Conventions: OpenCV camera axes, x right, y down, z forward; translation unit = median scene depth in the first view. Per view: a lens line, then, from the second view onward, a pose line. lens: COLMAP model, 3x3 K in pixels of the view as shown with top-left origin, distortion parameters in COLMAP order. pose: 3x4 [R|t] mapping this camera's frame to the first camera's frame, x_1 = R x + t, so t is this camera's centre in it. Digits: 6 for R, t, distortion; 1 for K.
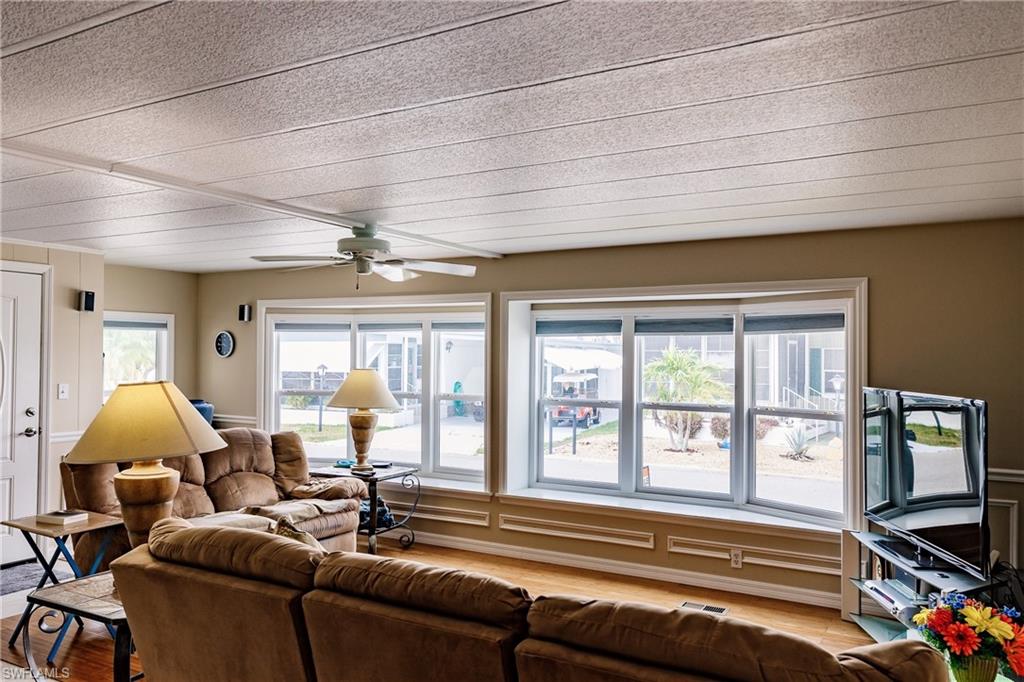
lens RADIAL K [[759.5, 0, 514.4], [0, 759.5, 340.9], [0, 0, 1]] dist [0.020011, -0.000083]
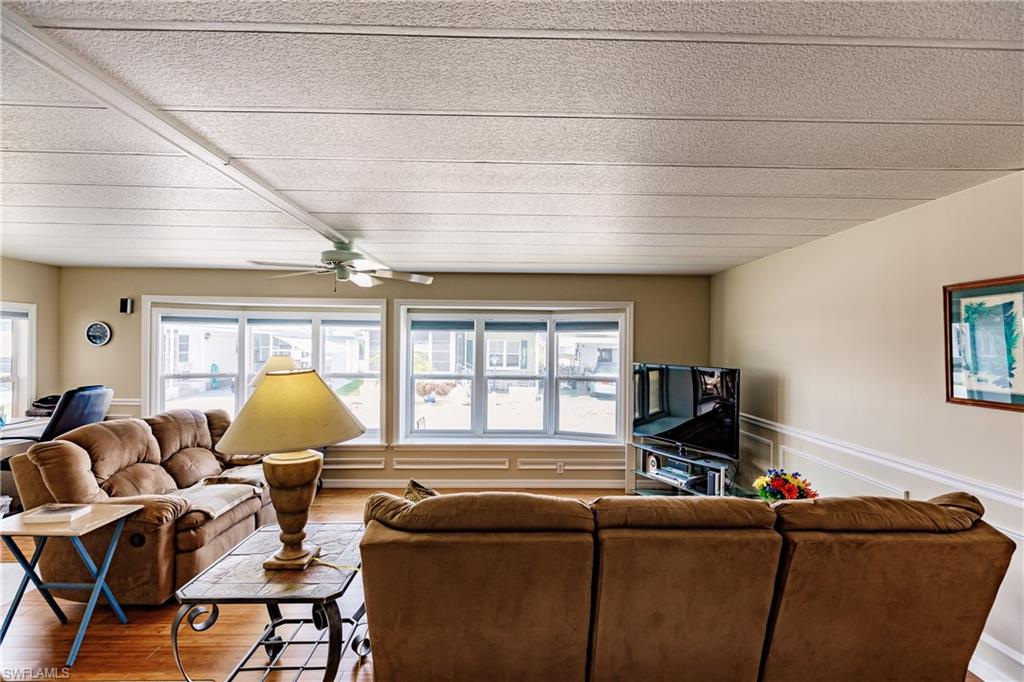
lens RADIAL K [[480.8, 0, 511.6], [0, 480.8, 342.8], [0, 0, 1]] dist [-0.001494, 0.000374]
pose [[0.859781, 0.003317, 0.510652, -0.302733], [-0.012144, 0.999829, 0.013952, 0.000749], [-0.510519, -0.018197, 0.859674, 0.145418]]
